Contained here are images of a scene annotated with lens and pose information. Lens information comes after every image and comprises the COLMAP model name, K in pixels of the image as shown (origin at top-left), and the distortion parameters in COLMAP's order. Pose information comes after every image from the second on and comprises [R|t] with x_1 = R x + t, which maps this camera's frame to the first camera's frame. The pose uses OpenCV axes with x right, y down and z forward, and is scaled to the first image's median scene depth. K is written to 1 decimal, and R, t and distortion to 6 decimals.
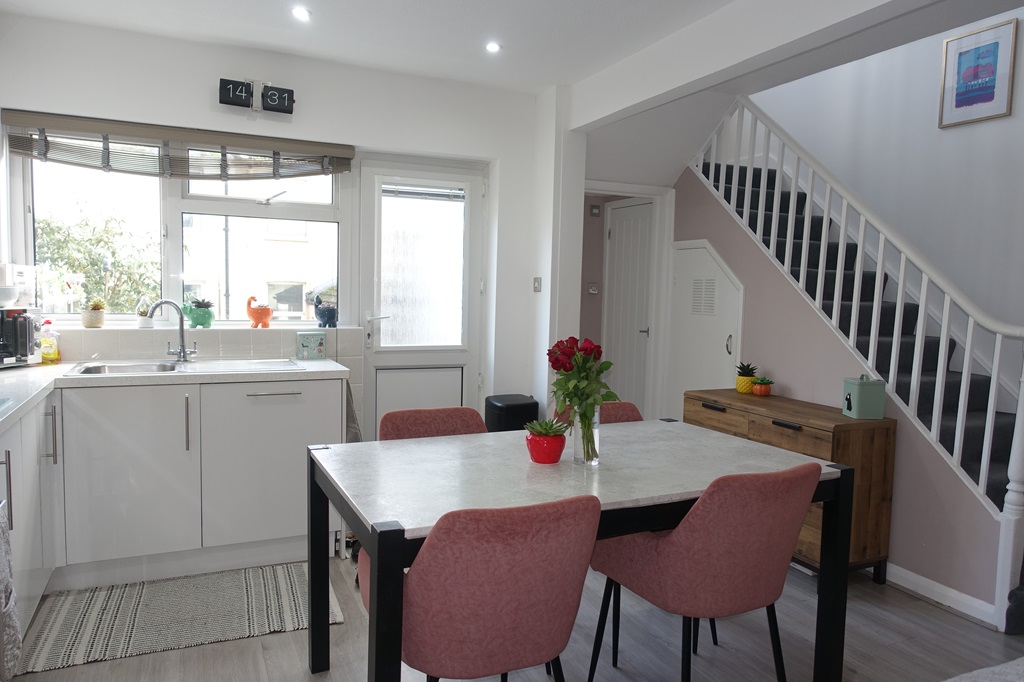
lens RADIAL K [[705.5, 0, 512.0], [0, 705.5, 341.0], [0, 0, 1]] dist [0.004523, -0.000665]
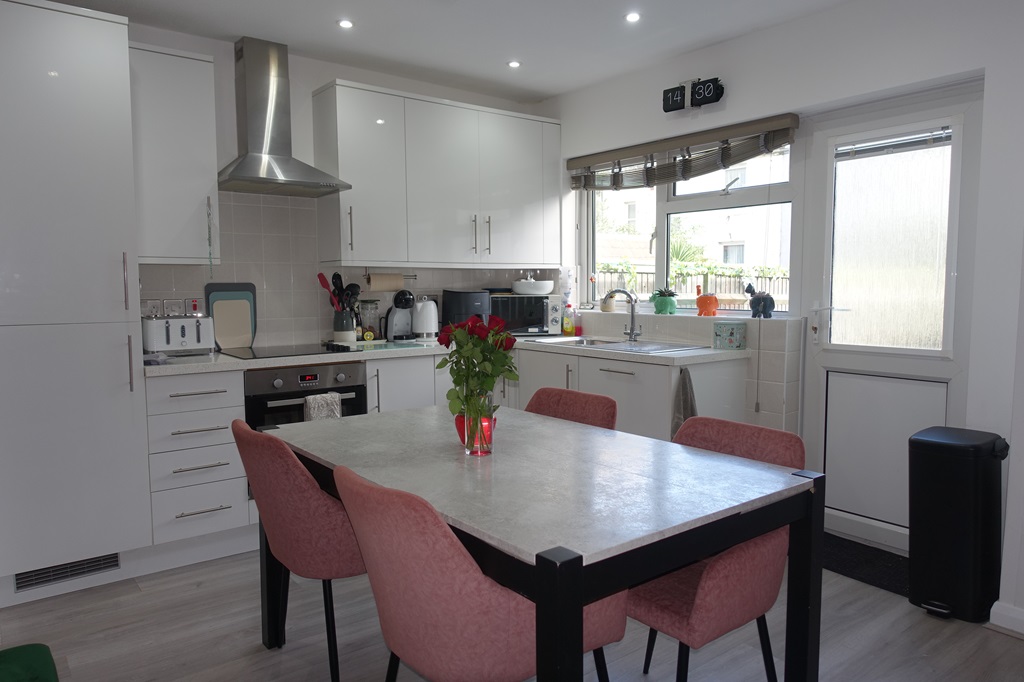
lens RADIAL K [[705.5, 0, 512.0], [0, 705.5, 341.0], [0, 0, 1]] dist [0.004523, -0.000665]
pose [[0.227108, 0.055618, -0.972280, 0.589449], [-0.062781, 0.997127, 0.042374, -0.007759], [0.971844, 0.051418, 0.229947, 0.488472]]
